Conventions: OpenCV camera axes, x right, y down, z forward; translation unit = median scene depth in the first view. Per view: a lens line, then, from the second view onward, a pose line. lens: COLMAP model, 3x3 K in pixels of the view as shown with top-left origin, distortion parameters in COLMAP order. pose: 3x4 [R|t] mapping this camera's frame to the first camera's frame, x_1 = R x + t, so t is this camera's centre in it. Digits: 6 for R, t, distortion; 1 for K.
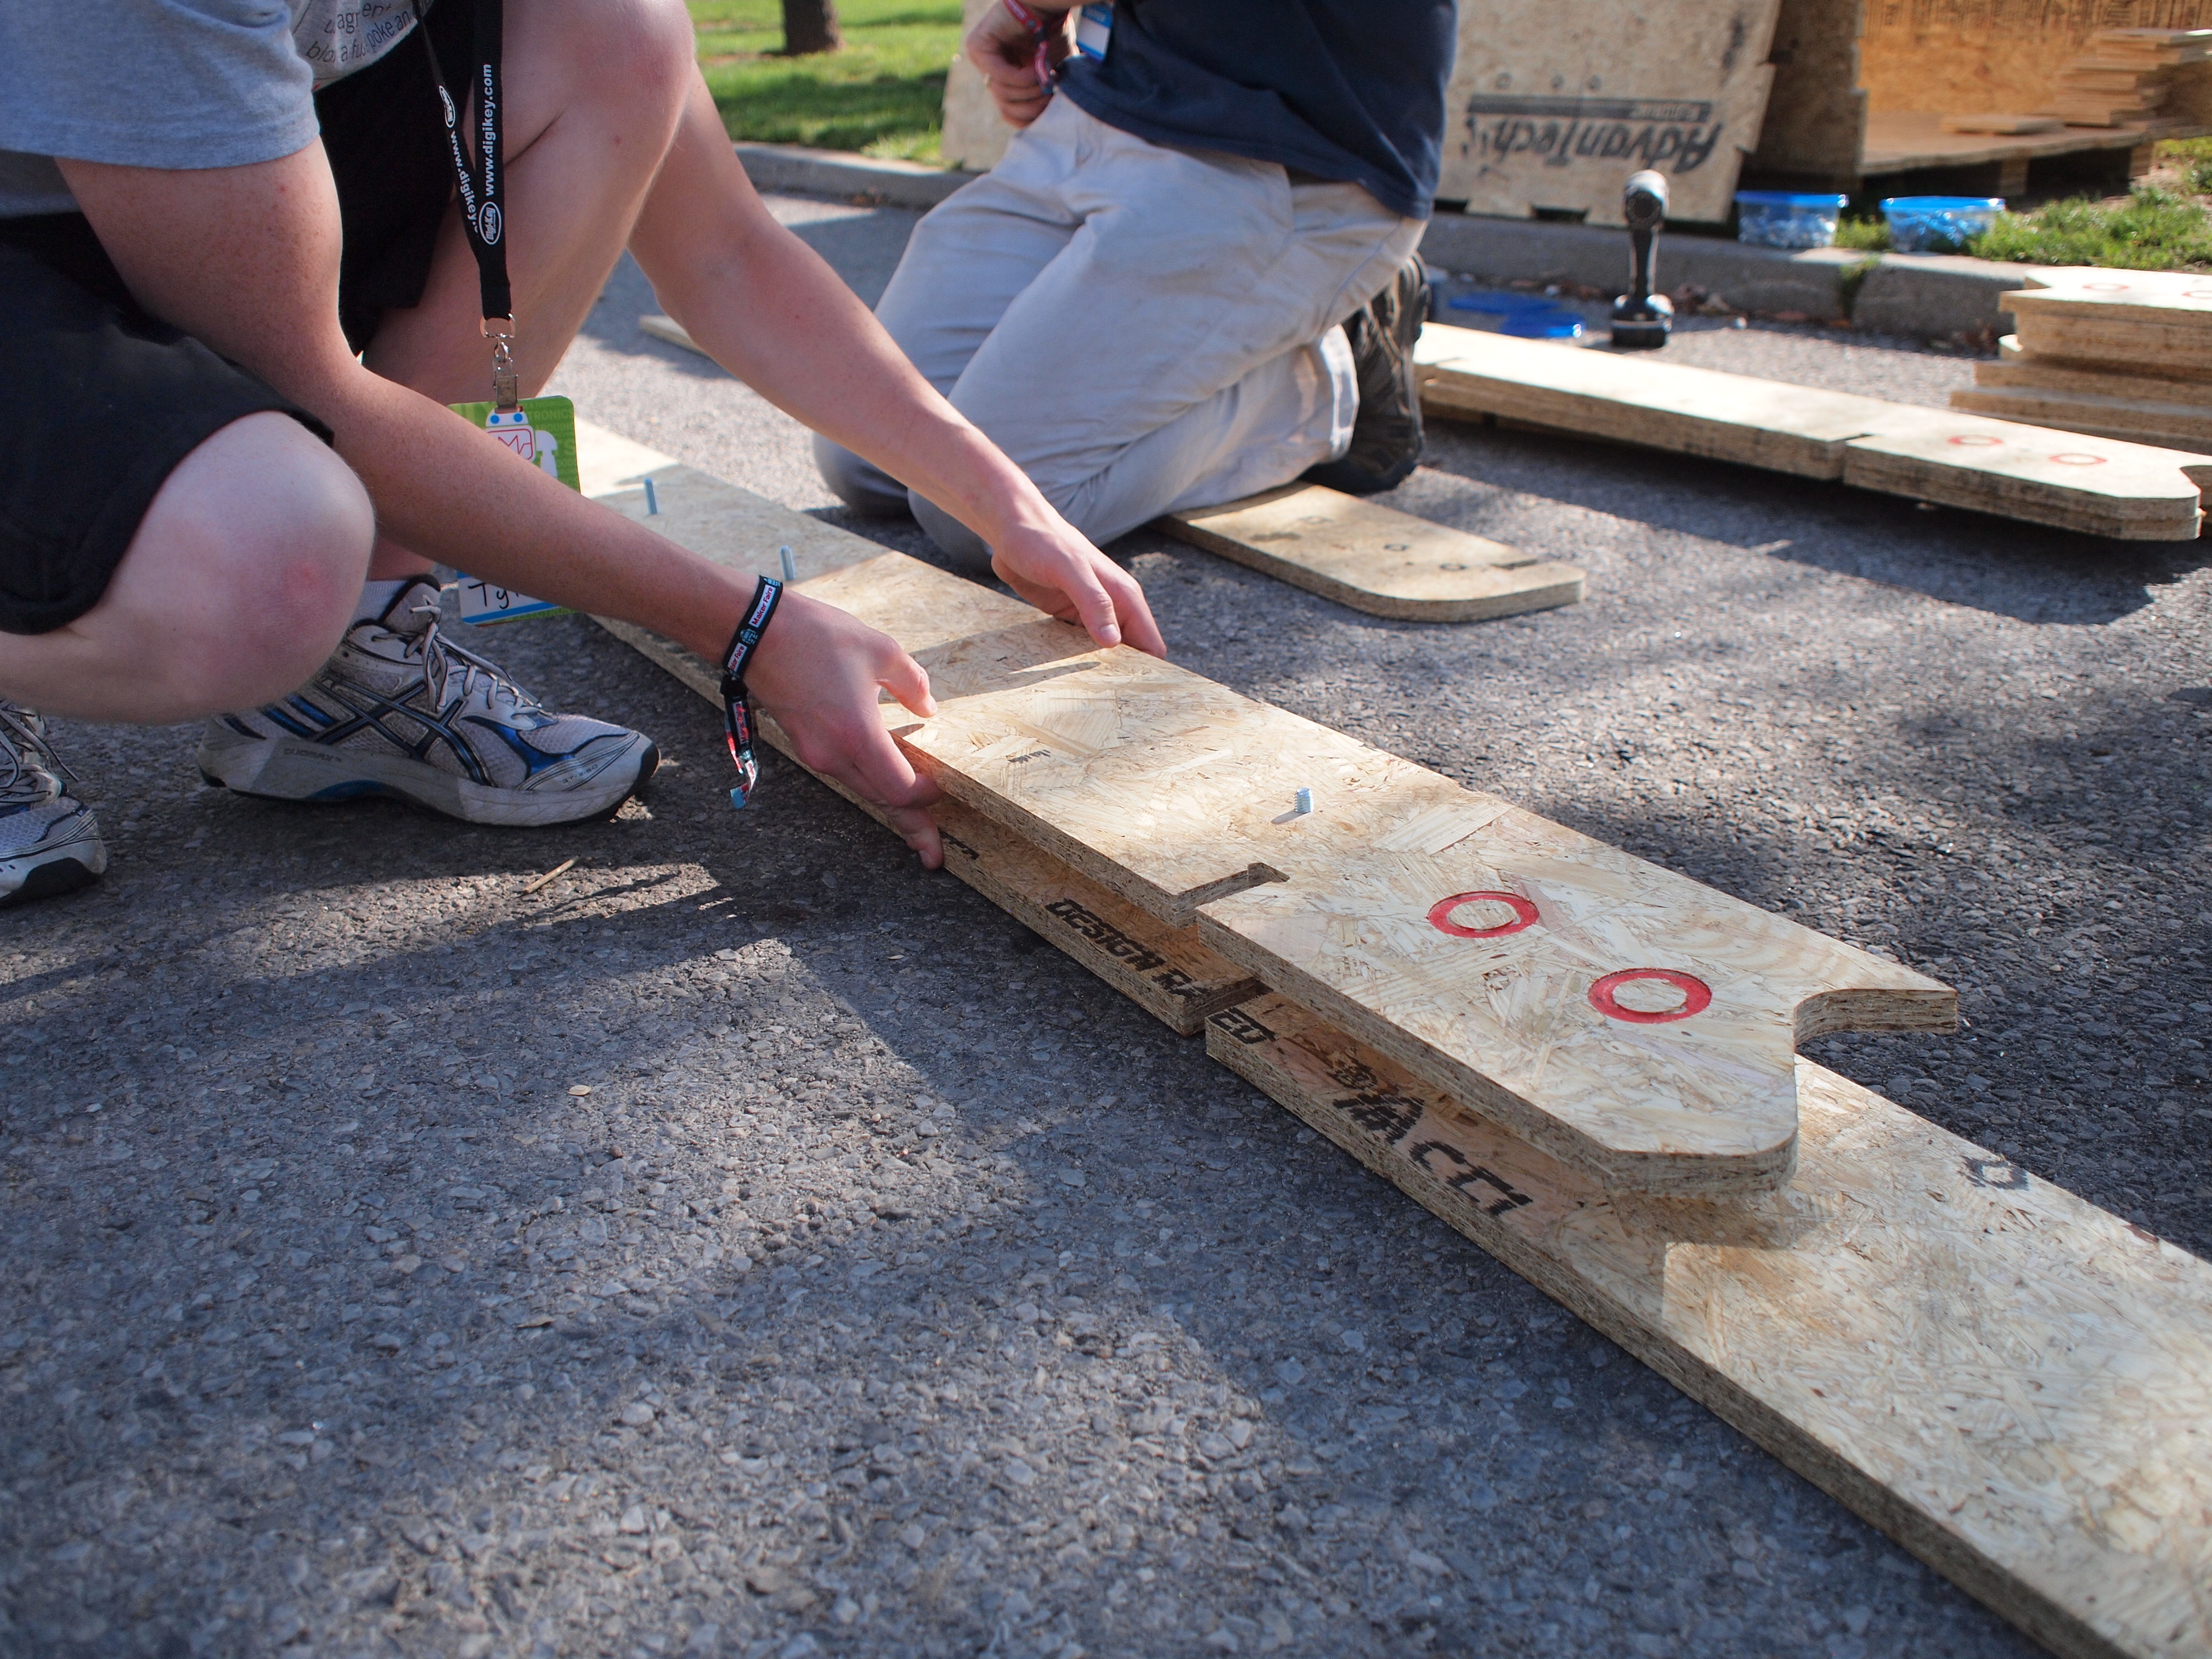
lens RADIAL K [[2128.3, 0, 1106.0], [0, 2128.3, 829.5], [0, 0, 1]] dist [-0.021837, -0.015167]
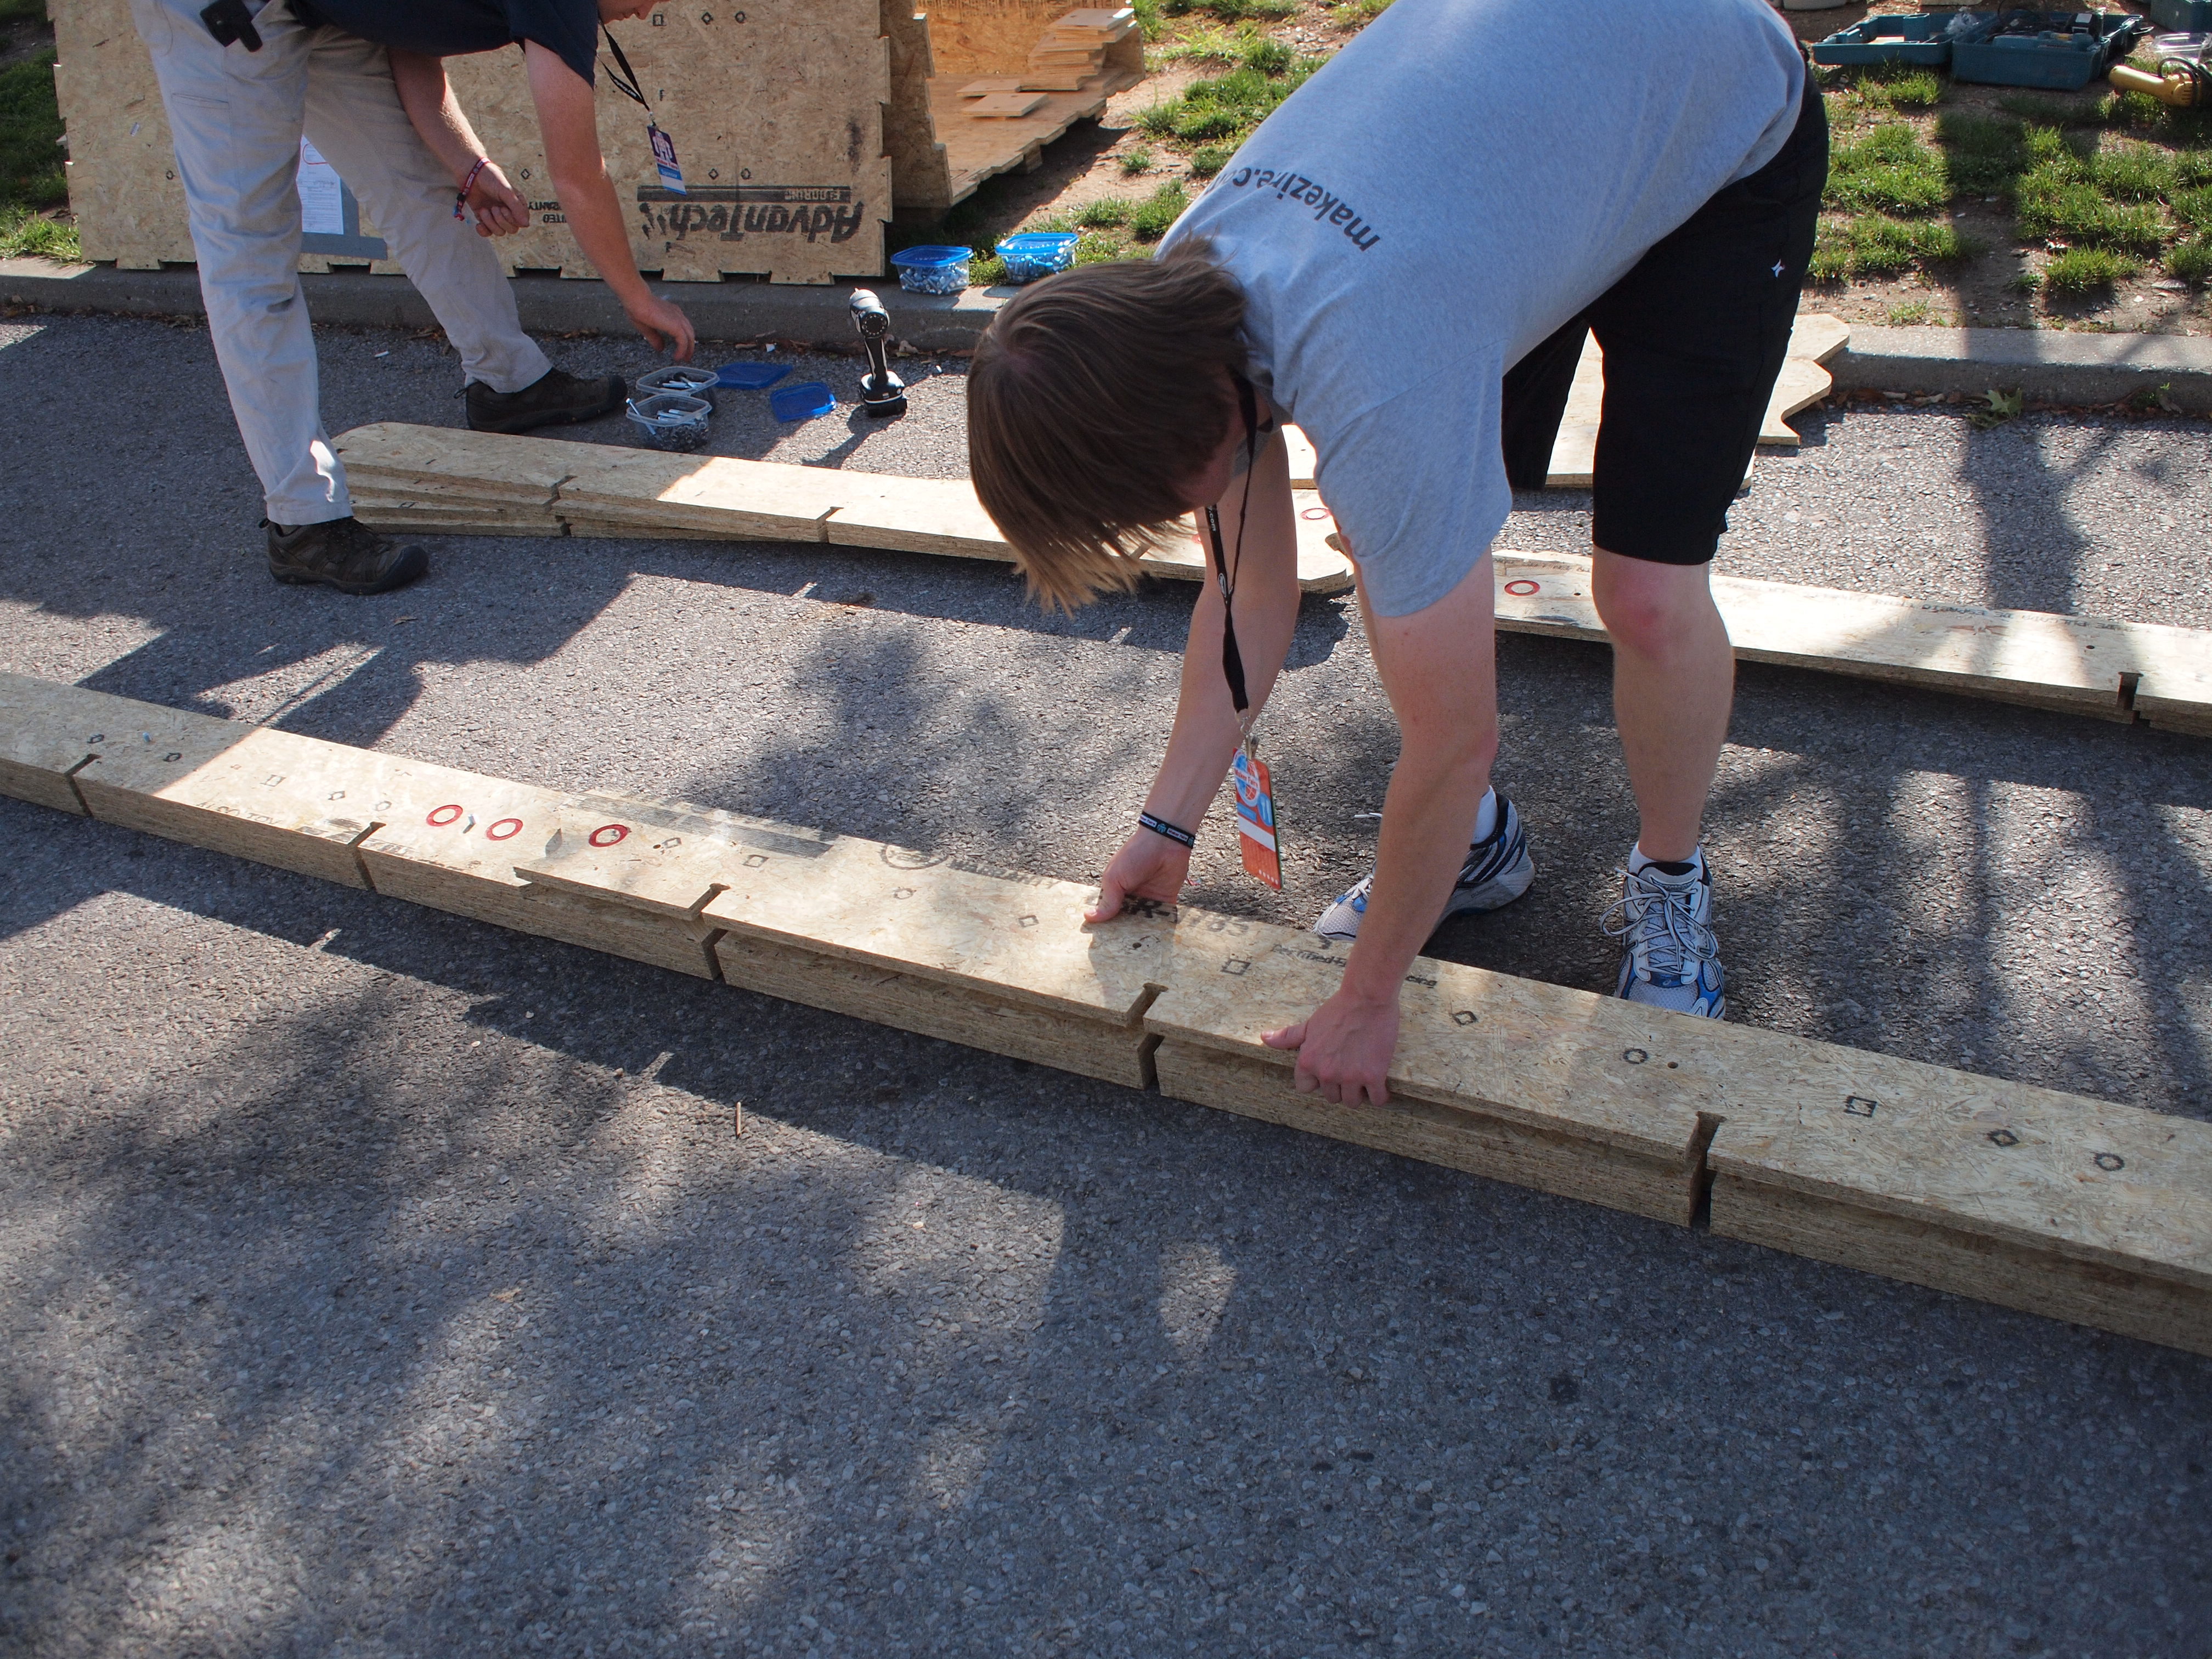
lens RADIAL K [[2128.3, 0, 1106.0], [0, 2128.3, 829.5], [0, 0, 1]] dist [-0.021837, -0.015167]
pose [[0.854065, -0.326021, 0.405319, -0.237836], [0.266181, 0.943382, 0.197934, -0.178657], [-0.446902, -0.061160, 0.892490, -0.270777]]
